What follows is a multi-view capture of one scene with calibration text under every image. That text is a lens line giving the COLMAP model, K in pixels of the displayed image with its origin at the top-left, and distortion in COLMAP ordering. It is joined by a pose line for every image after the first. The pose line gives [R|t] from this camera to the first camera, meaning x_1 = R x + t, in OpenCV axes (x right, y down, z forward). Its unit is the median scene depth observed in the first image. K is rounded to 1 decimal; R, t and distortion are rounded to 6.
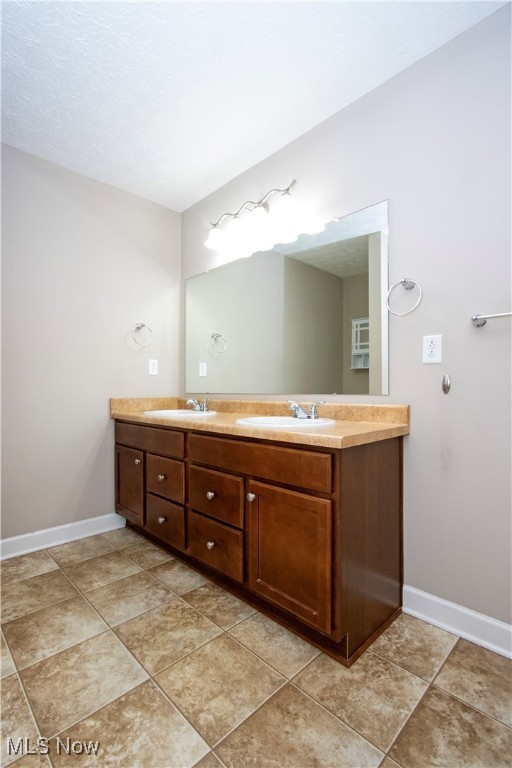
lens RADIAL K [[360.4, 0, 248.2], [0, 360.4, 391.8], [0, 0, 1]] dist [-0.019250, 0.004042]
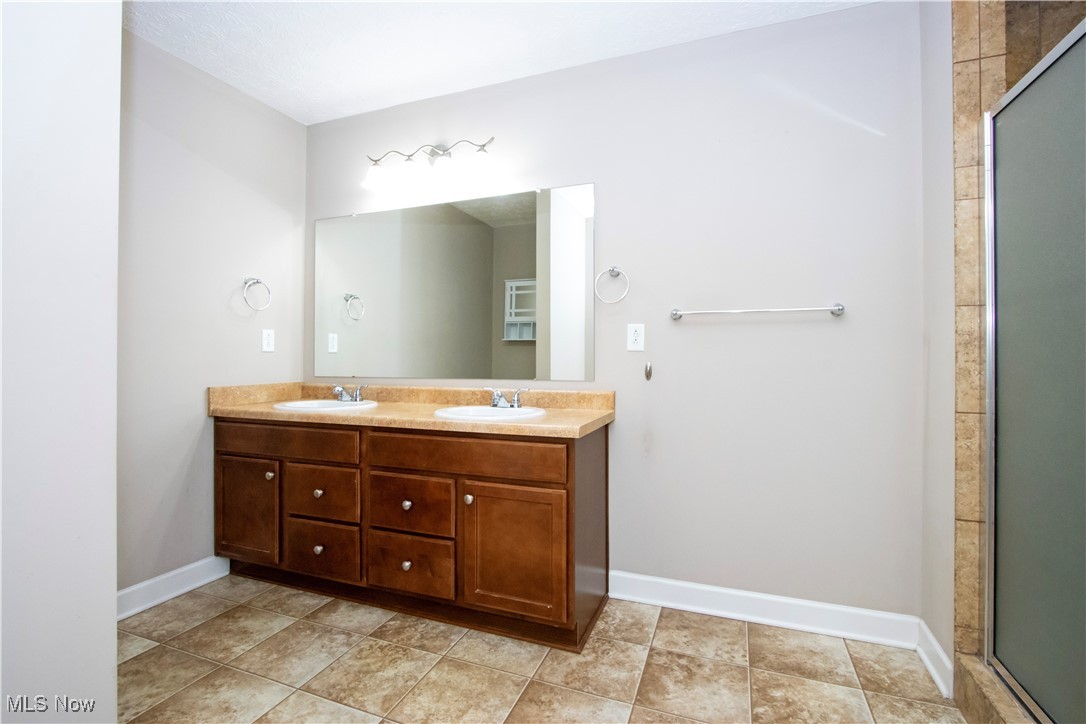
lens RADIAL K [[509.6, 0, 544.0], [0, 509.6, 355.5], [0, 0, 1]] dist [-0.019250, 0.004042]
pose [[0.903746, 0.003060, 0.428058, -0.343938], [0.001675, 0.999942, -0.010684, -0.048018], [-0.428066, 0.010372, 0.903688, -0.214631]]
